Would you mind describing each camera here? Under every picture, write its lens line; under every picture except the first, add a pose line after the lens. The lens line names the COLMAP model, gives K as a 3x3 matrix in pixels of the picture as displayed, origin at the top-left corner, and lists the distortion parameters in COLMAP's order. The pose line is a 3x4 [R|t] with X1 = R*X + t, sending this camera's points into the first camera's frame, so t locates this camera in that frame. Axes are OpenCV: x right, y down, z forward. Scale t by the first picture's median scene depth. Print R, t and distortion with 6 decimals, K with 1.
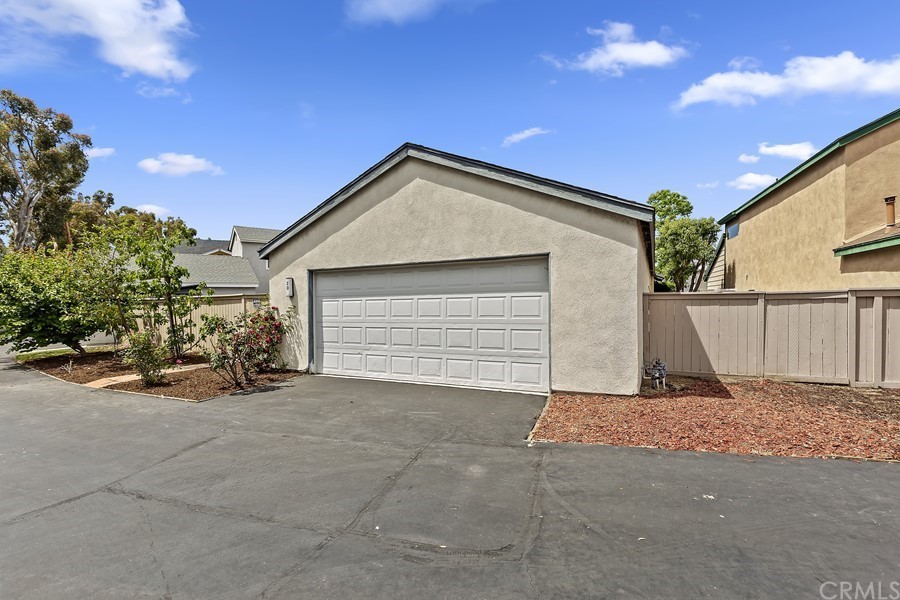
lens RADIAL K [[402.0, 0, 446.2], [0, 402.0, 305.6], [0, 0, 1]] dist [0.002041, 0.000245]
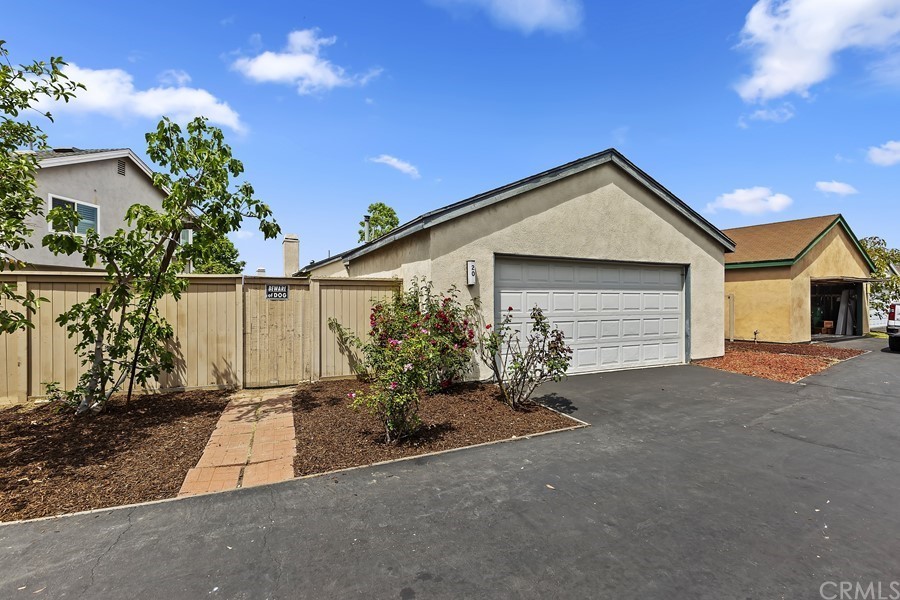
lens RADIAL K [[407.0, 0, 449.7], [0, 407.0, 303.7], [0, 0, 1]] dist [0.003059, 0.000037]
pose [[0.625393, 0.007727, 0.780272, -1.264897], [-0.005402, 0.999970, -0.005573, 0.020682], [-0.780291, -0.000729, 0.625416, 0.681523]]
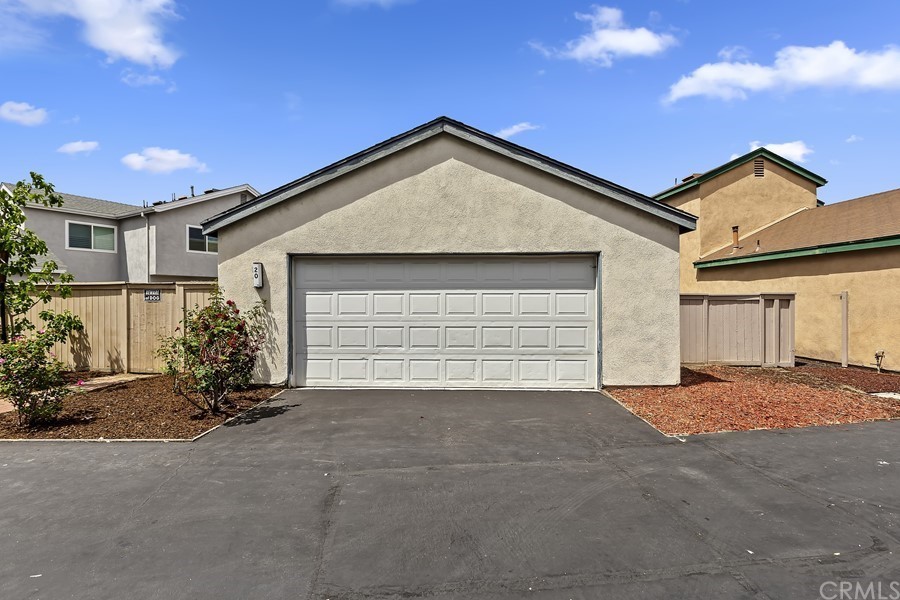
lens RADIAL K [[411.0, 0, 440.6], [0, 411.0, 301.4], [0, 0, 1]] dist [0.002494, -0.000134]
pose [[0.912742, 0.013192, 0.408322, -0.485136], [-0.010722, 0.999908, -0.008338, 0.007906], [-0.408395, 0.003233, 0.912800, 0.188700]]
